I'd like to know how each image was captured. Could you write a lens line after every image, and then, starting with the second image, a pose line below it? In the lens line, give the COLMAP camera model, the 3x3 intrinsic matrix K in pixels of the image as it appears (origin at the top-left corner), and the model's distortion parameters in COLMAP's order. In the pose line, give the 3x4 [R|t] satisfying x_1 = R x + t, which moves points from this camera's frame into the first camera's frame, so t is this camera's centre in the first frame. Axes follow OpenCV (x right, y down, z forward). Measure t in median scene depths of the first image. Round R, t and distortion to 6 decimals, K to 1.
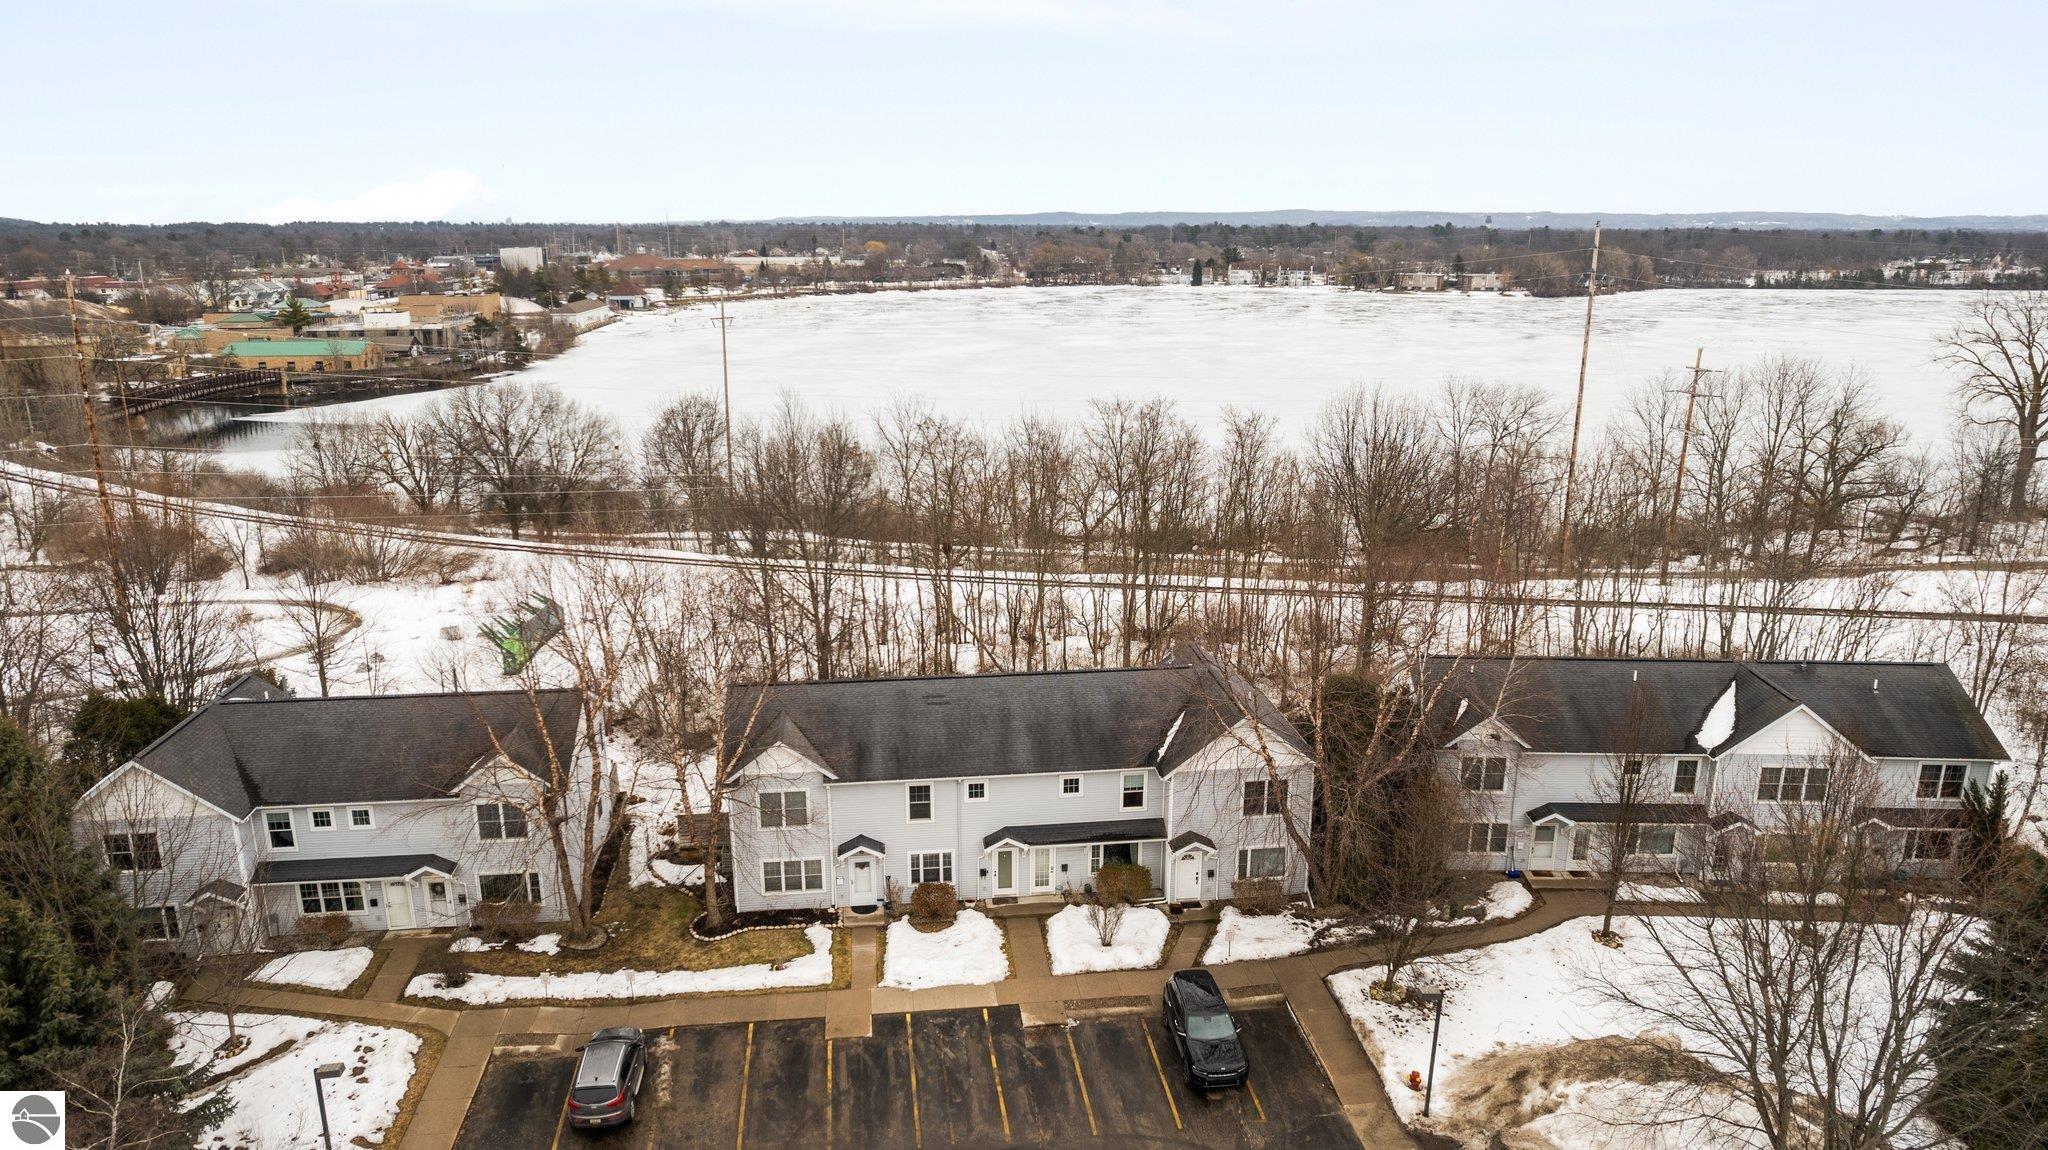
lens RADIAL K [[1323.7, 0, 1024.0], [0, 1323.7, 575.0], [0, 0, 1]] dist [-0.078391, 0.068758]
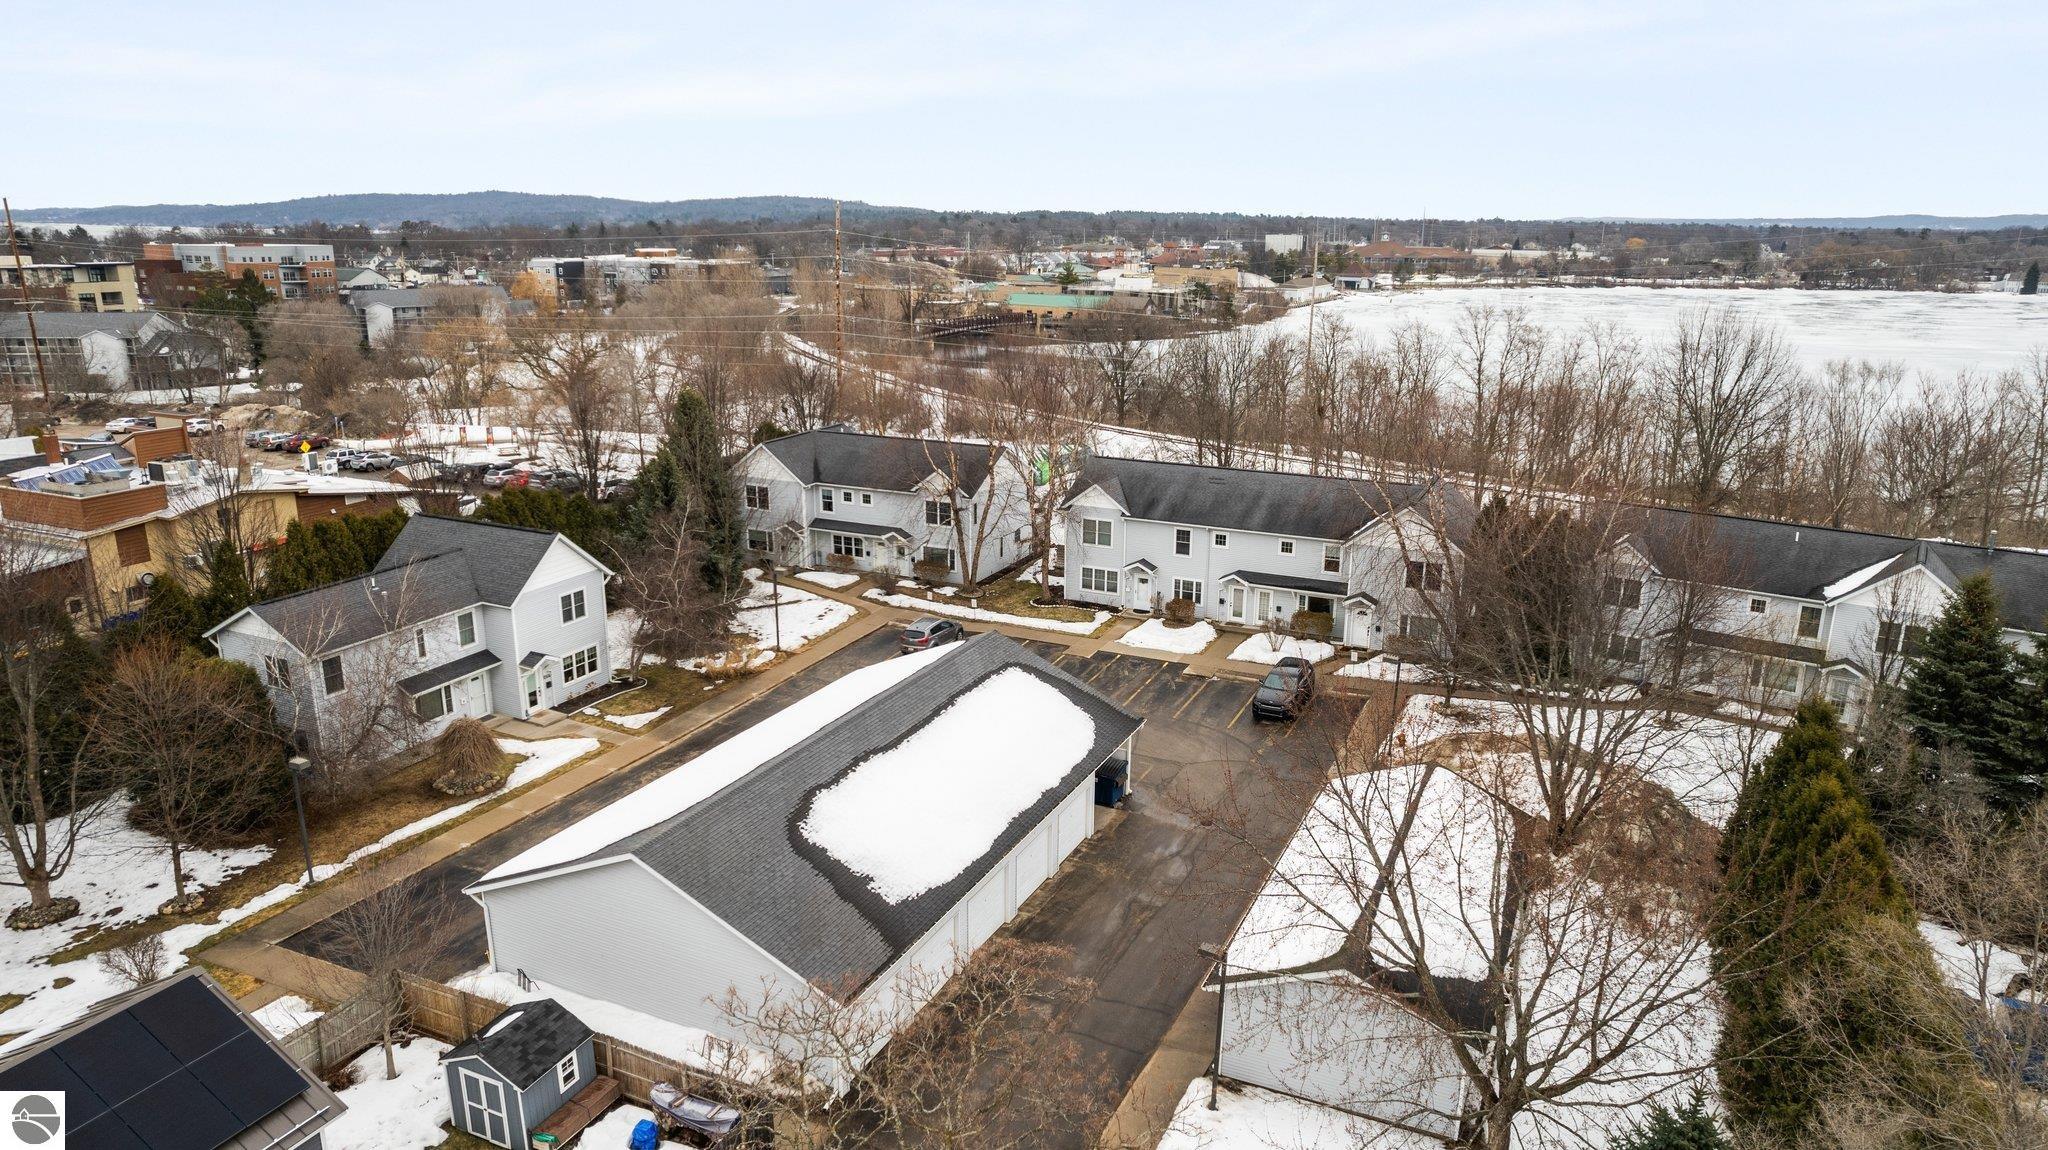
lens RADIAL K [[1298.2, 0, 1024.0], [0, 1298.2, 575.0], [0, 0, 1]] dist [-0.075474, 0.065871]
pose [[0.843196, 0.148619, -0.516656, 0.511452], [-0.144673, 0.988306, 0.048182, 0.163393], [0.517775, 0.034119, 0.854836, -0.305833]]
